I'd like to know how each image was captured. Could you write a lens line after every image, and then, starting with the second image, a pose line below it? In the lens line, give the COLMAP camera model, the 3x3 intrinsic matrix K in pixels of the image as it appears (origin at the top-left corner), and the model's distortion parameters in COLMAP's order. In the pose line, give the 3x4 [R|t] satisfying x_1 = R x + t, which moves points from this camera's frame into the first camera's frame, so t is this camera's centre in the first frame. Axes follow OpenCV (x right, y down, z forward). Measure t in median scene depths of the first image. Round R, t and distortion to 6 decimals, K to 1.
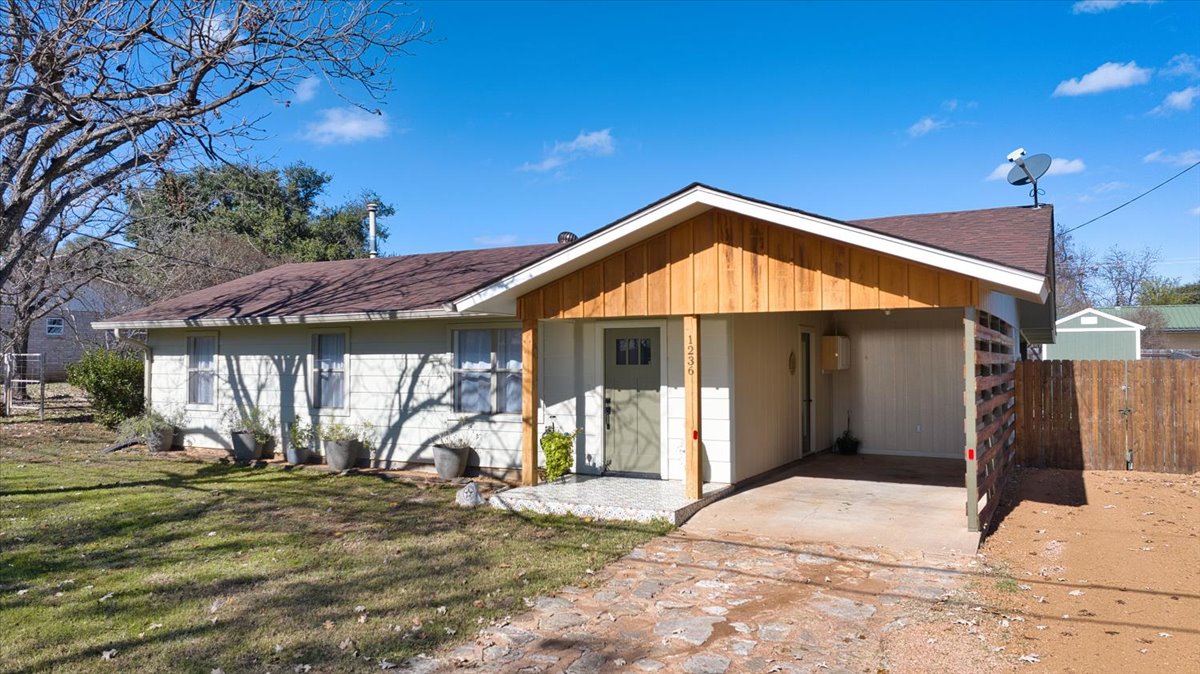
lens RADIAL K [[844.8, 0, 603.9], [0, 844.8, 333.4], [0, 0, 1]] dist [0.000371, -0.005682]
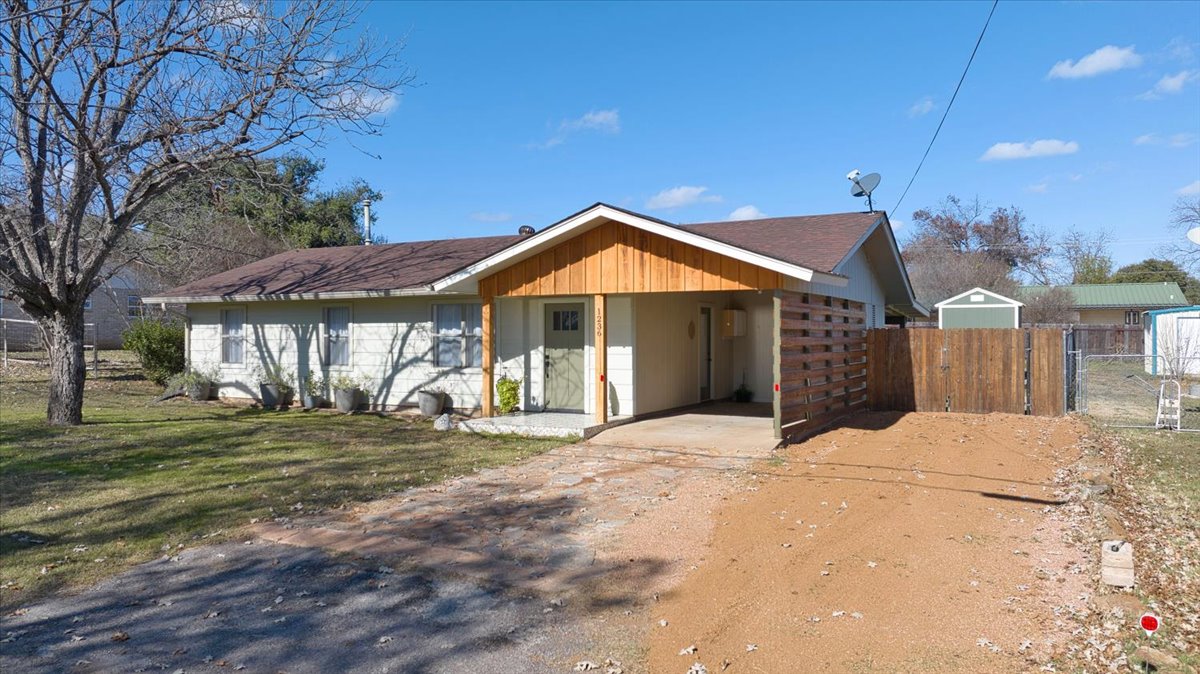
lens RADIAL K [[844.8, 0, 604.6], [0, 844.8, 337.0], [0, 0, 1]] dist [0.000371, -0.005682]
pose [[0.999864, 0.001728, 0.016377, 0.065499], [-0.002256, 0.999478, 0.032243, 0.003417], [-0.016313, -0.032275, 0.999346, -0.310863]]
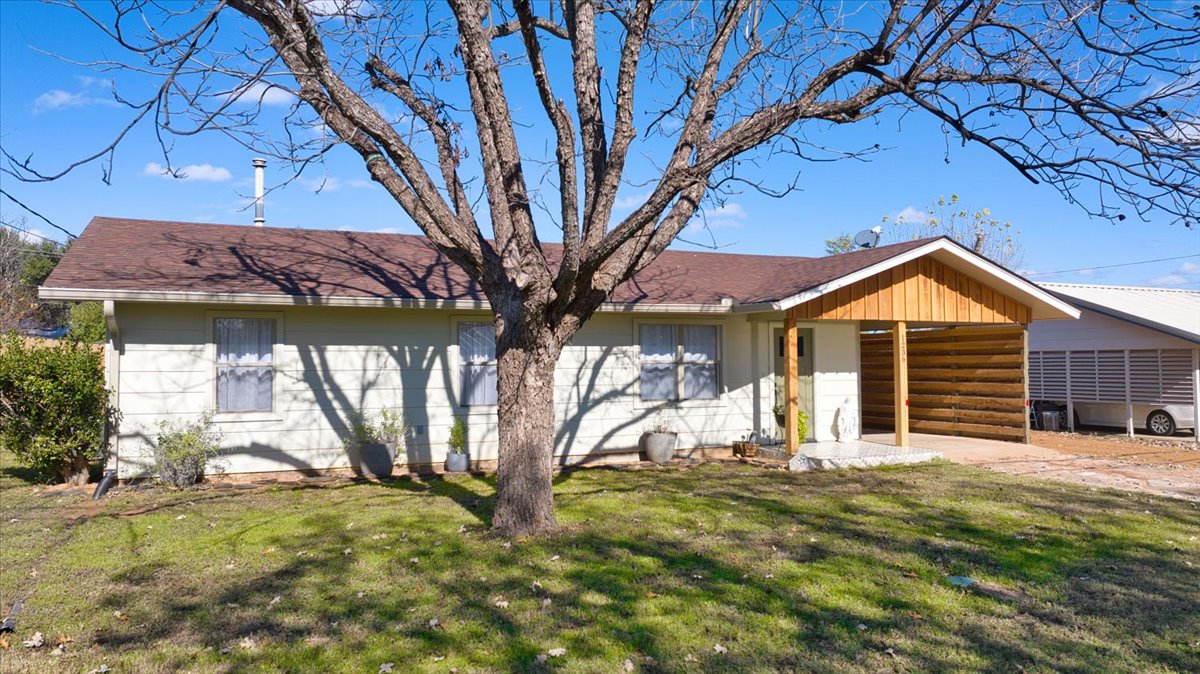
lens RADIAL K [[844.7, 0, 602.2], [0, 844.7, 337.6], [0, 0, 1]] dist [0.005065, -0.000850]
pose [[0.612497, 0.024317, 0.790099, -1.015744], [-0.020590, 0.999678, -0.014806, 0.028858], [-0.790205, -0.007199, 0.612801, 0.378917]]
